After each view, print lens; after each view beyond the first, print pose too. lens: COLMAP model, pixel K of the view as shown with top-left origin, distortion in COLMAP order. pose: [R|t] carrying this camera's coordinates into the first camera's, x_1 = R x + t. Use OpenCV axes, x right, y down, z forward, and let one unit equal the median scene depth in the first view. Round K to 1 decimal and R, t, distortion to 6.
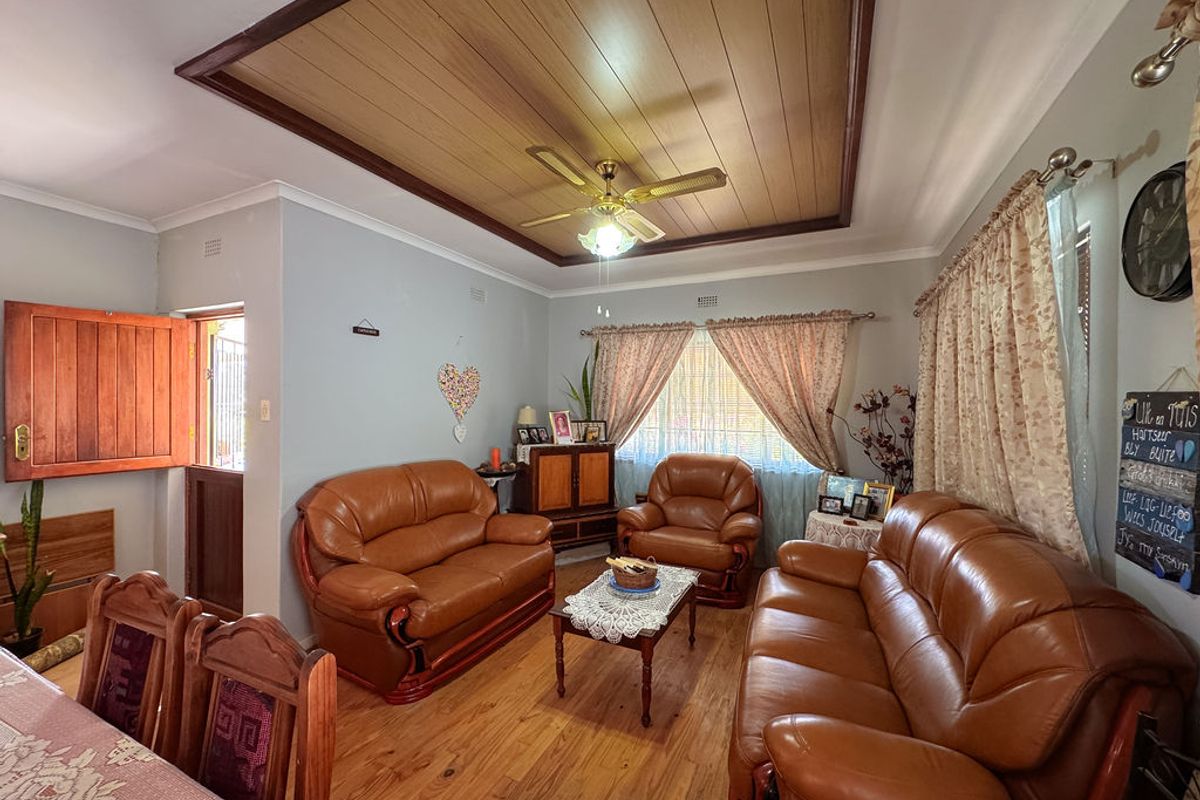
lens RADIAL K [[482.0, 0, 600.0], [0, 482.0, 400.0], [0, 0, 1]] dist [-0.001275, -0.000102]
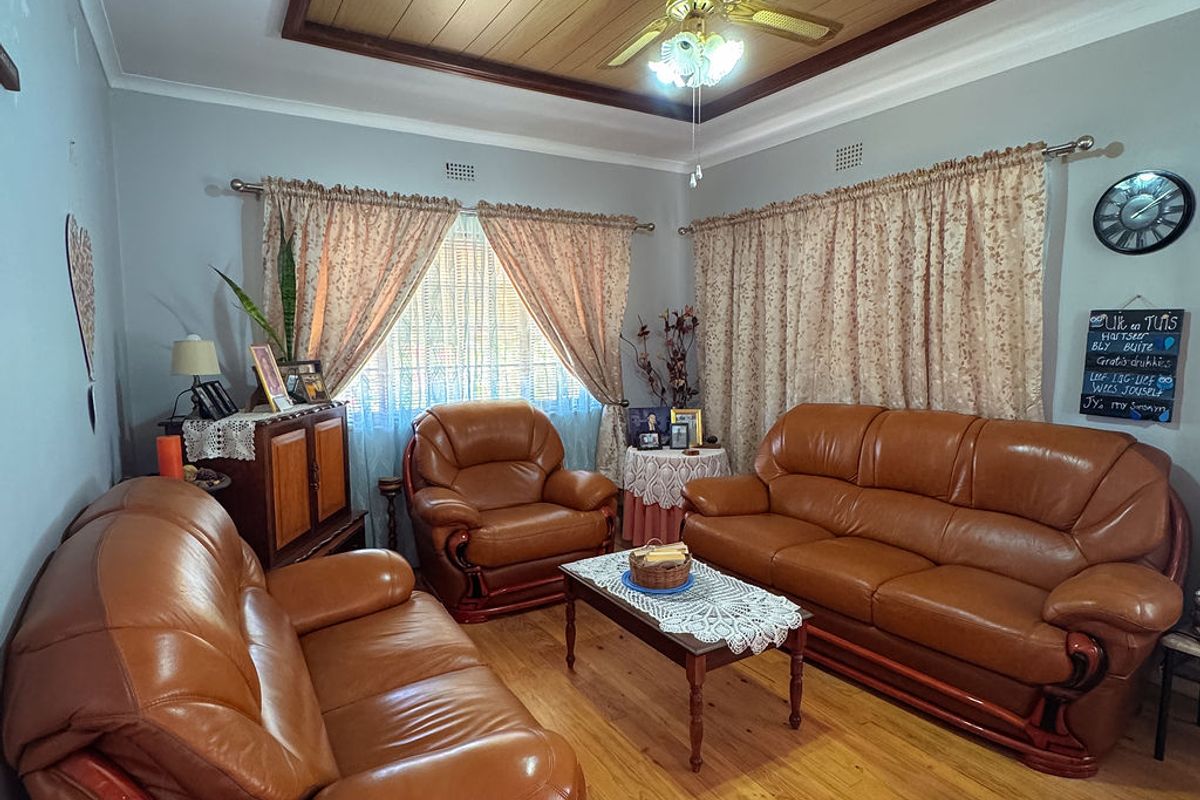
lens RADIAL K [[647.3, 0, 602.5], [0, 647.3, 395.6], [0, 0, 1]] dist [-0.000387, -0.000832]
pose [[0.533009, -0.094577, 0.840807, -0.522520], [0.007712, 0.994235, 0.106946, 0.007590], [-0.846075, -0.050519, 0.530665, 0.412177]]
